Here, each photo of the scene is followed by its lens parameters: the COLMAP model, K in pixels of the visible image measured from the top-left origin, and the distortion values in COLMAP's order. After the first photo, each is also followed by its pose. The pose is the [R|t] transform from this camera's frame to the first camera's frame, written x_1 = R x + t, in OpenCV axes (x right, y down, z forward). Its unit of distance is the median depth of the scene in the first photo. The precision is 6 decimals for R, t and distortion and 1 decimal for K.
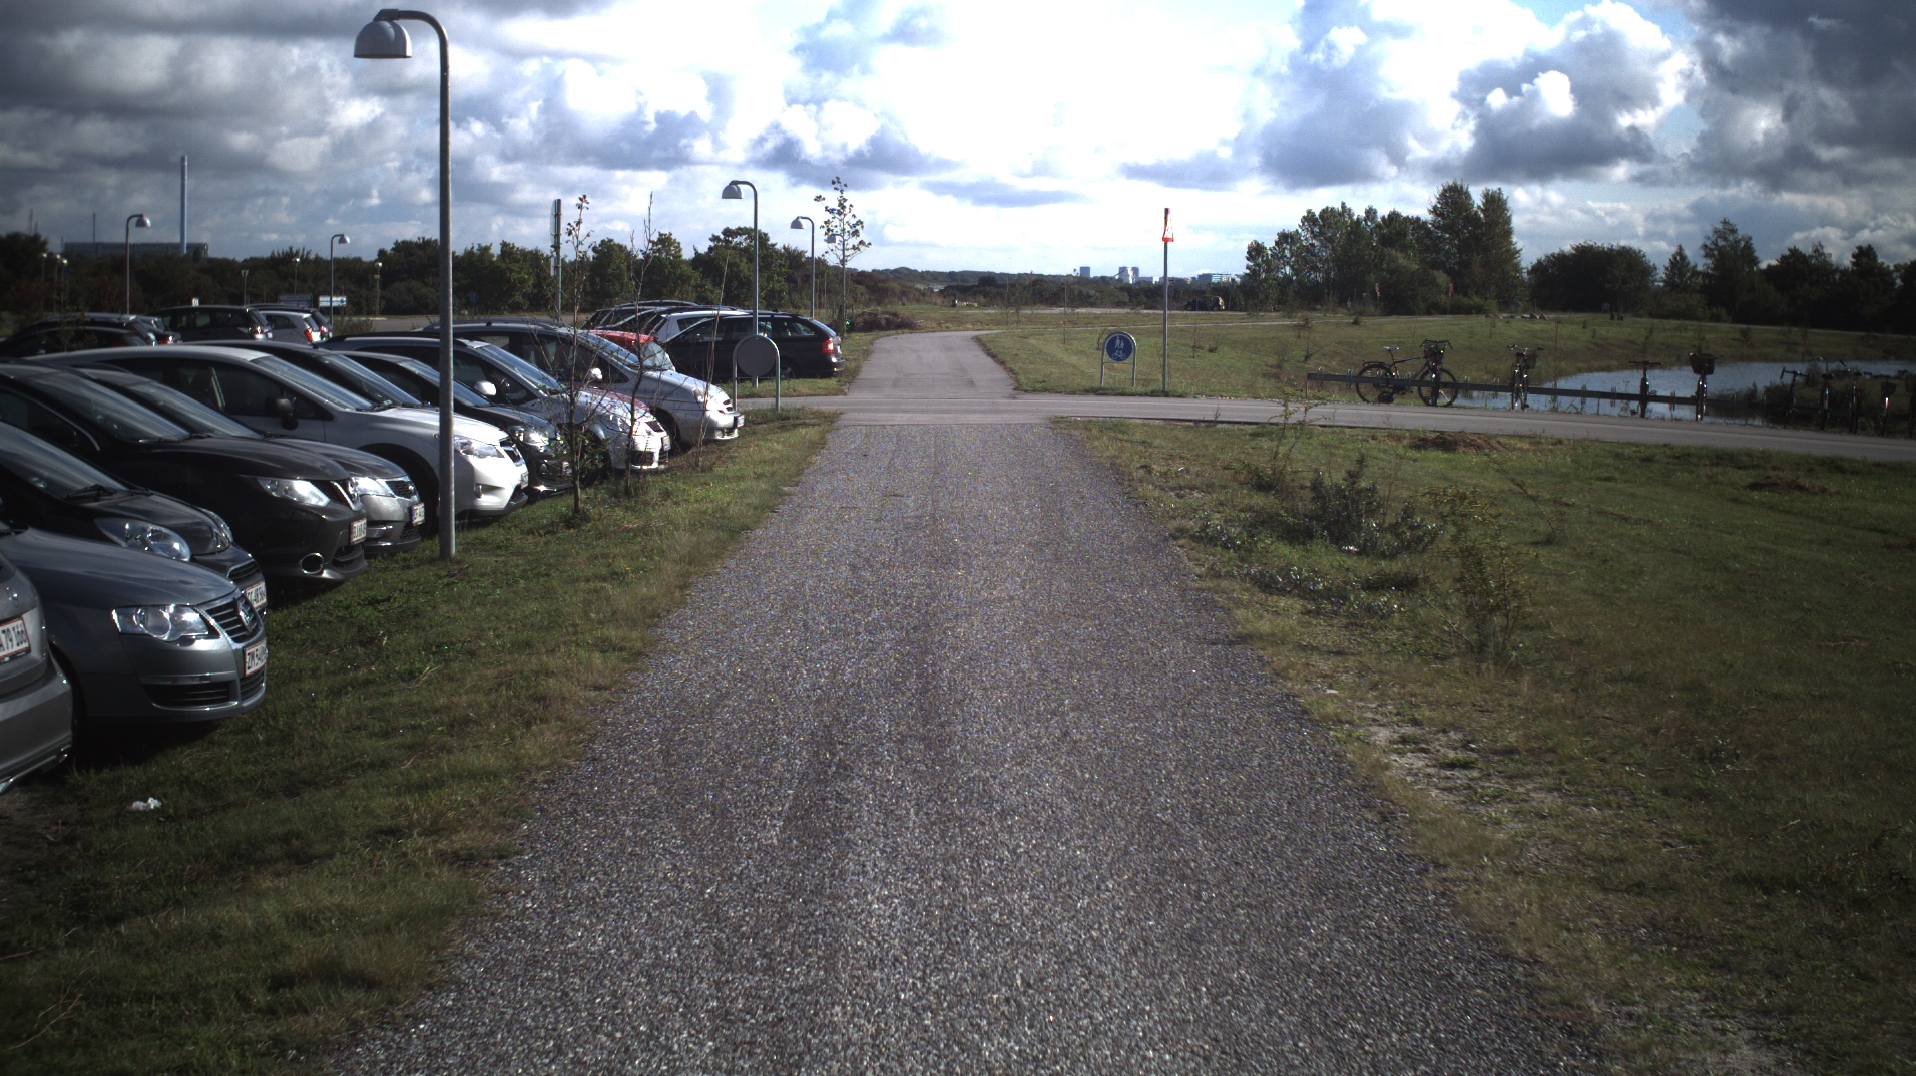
lens RADIAL K [[1290.5, 0, 829.5], [0, 1290.5, 541.4], [0, 0, 1]] dist [-0.003764, -0.004707]
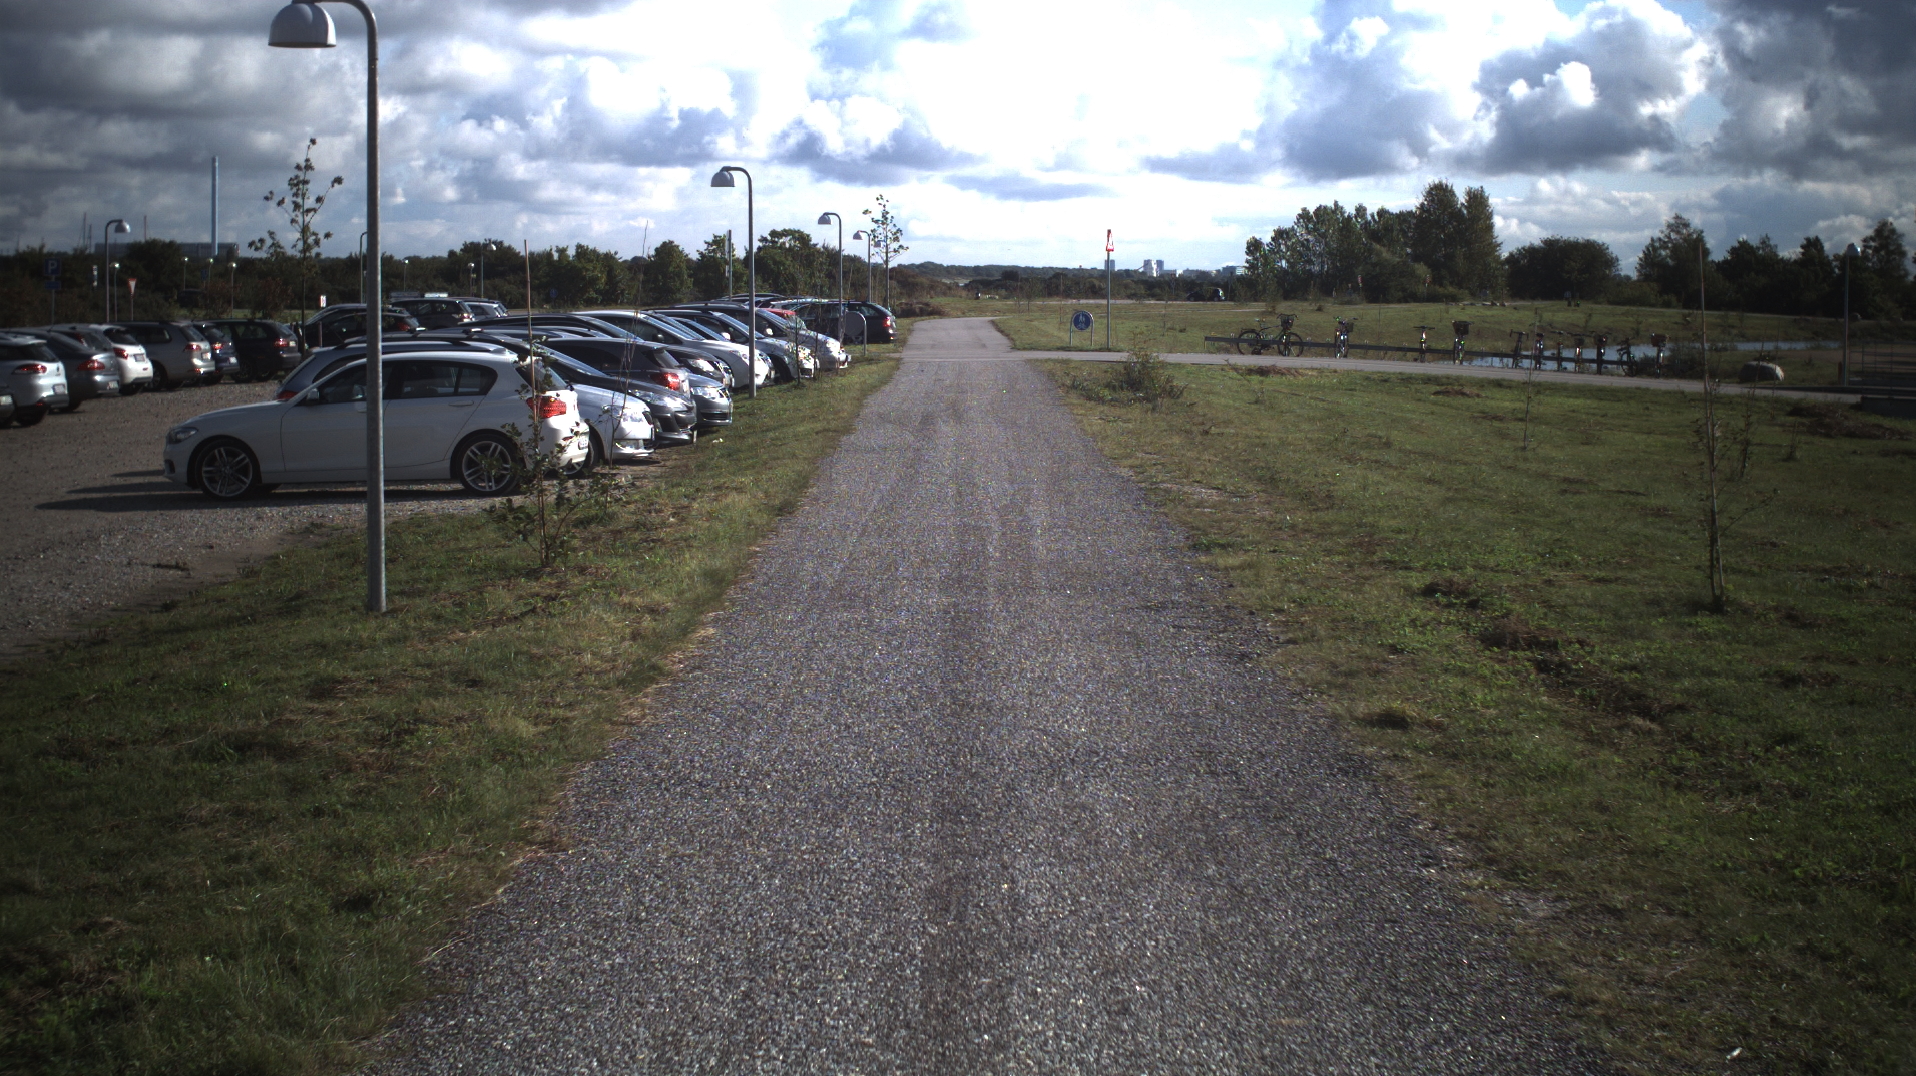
lens RADIAL K [[1405.5, 0, 897.8], [0, 1405.5, 541.8], [0, 0, 1]] dist [-0.006339, -0.004576]
pose [[0.999325, -0.013343, 0.034225, -0.007588], [0.013743, 0.999839, -0.011499, 0.019188], [-0.034066, 0.011961, 0.999348, -0.097550]]
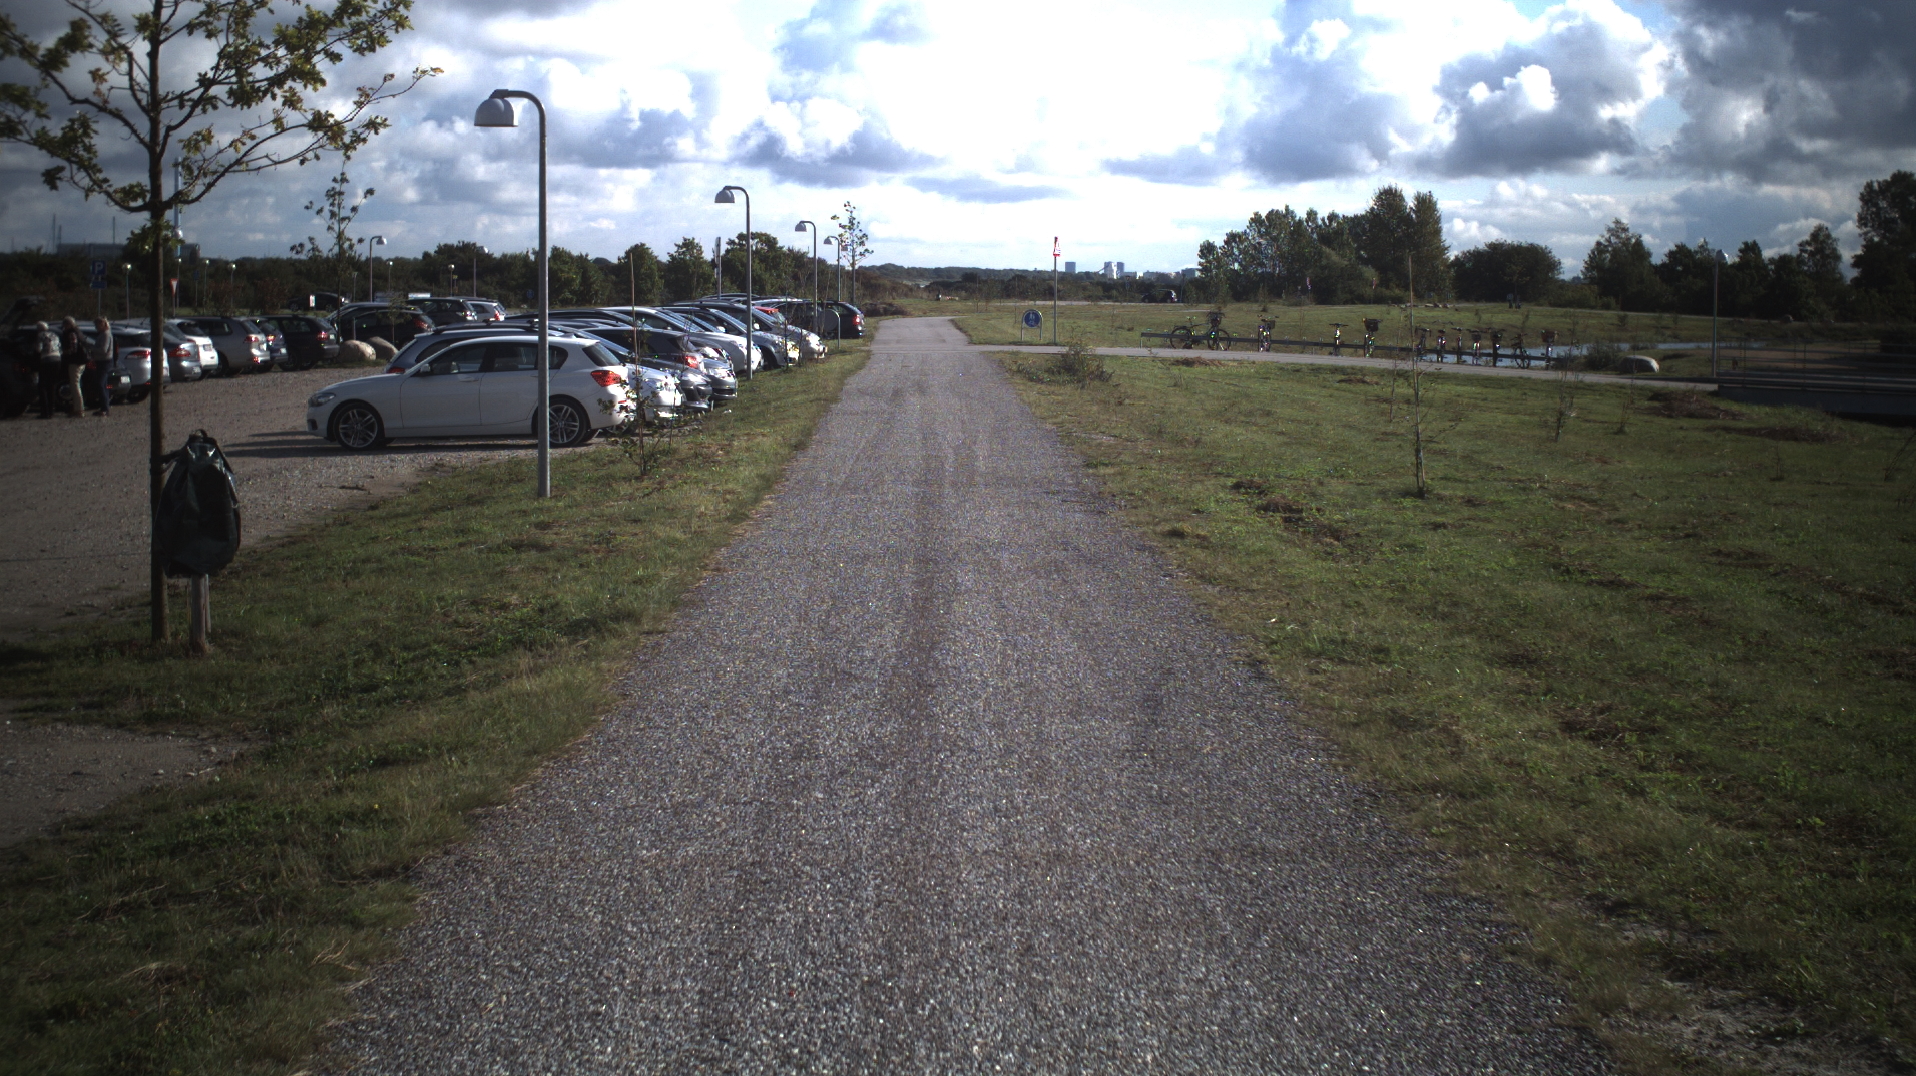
lens RADIAL K [[1448.0, 0, 877.0], [0, 1448.0, 544.0], [0, 0, 1]] dist [-0.005595, -0.006694]
pose [[0.998722, -0.014032, 0.048550, -0.010961], [0.014843, 0.999756, -0.016387, 0.026469], [-0.048308, 0.017086, 0.998686, -0.133846]]
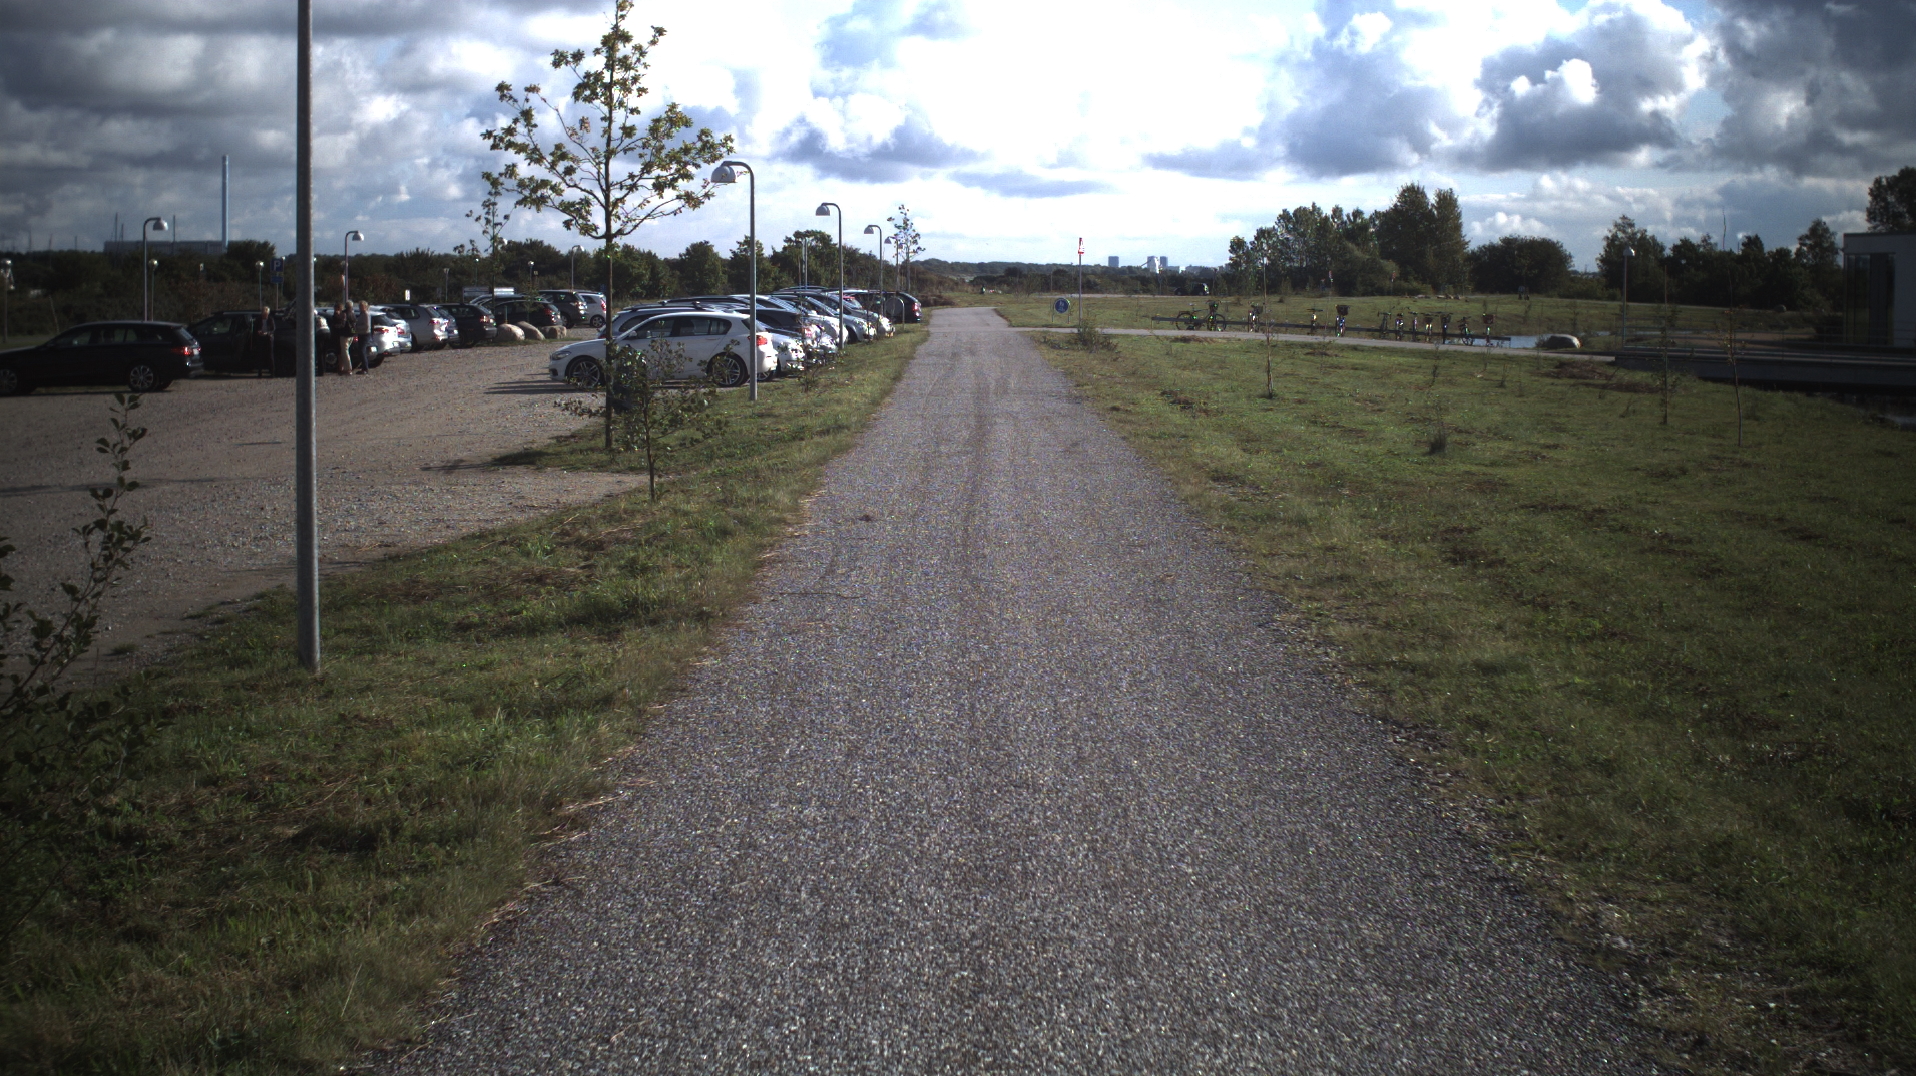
lens RADIAL K [[1538.1, 0, 960.0], [0, 1538.1, 543.8], [0, 0, 1]] dist [-0.007226, -0.007945]
pose [[0.996893, -0.021366, 0.075817, -0.018830], [0.023208, 0.999455, -0.023496, 0.042546], [-0.075274, 0.025183, 0.996845, -0.212424]]
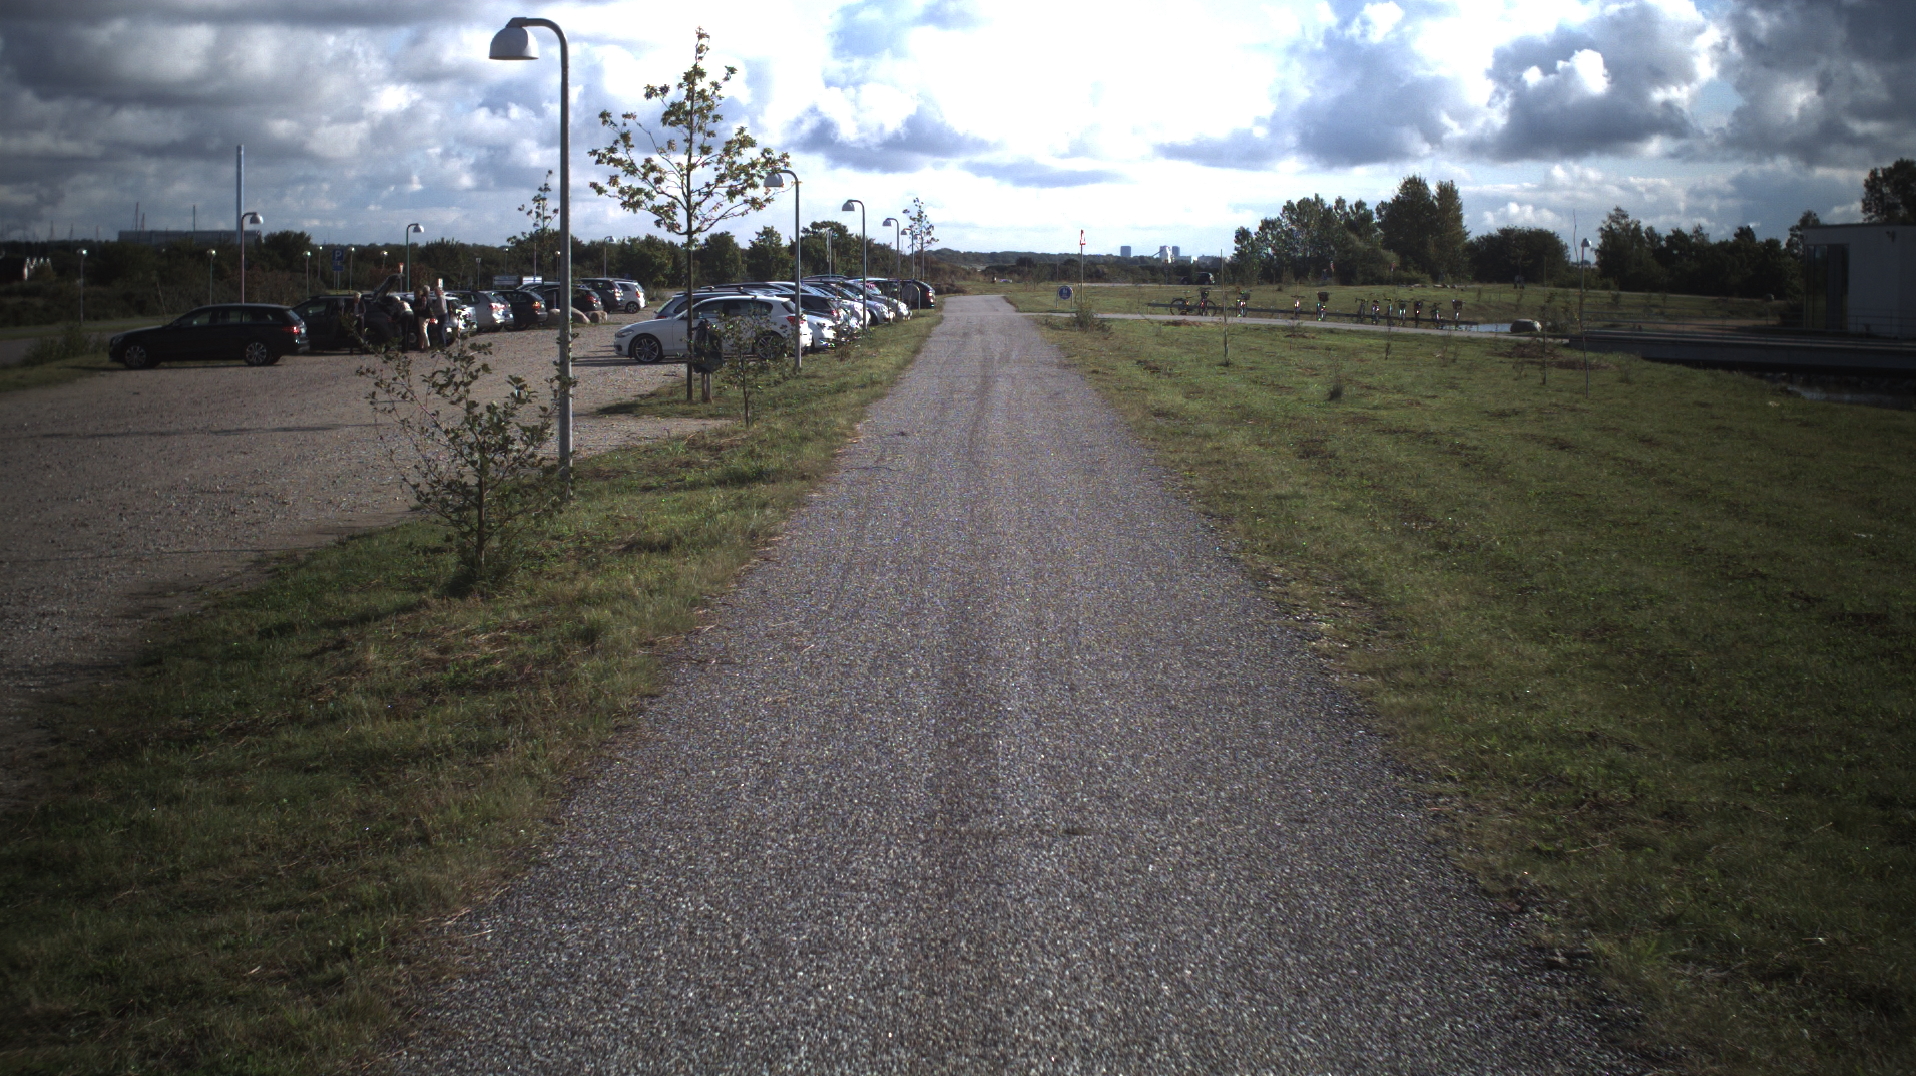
lens RADIAL K [[1585.4, 0, 997.6], [0, 1585.4, 538.6], [0, 0, 1]] dist [-0.008050, -0.009562]
pose [[0.995563, -0.023432, 0.091138, -0.021812], [0.025826, 0.999349, -0.025179, 0.051292], [-0.090488, 0.027421, 0.995520, -0.255394]]
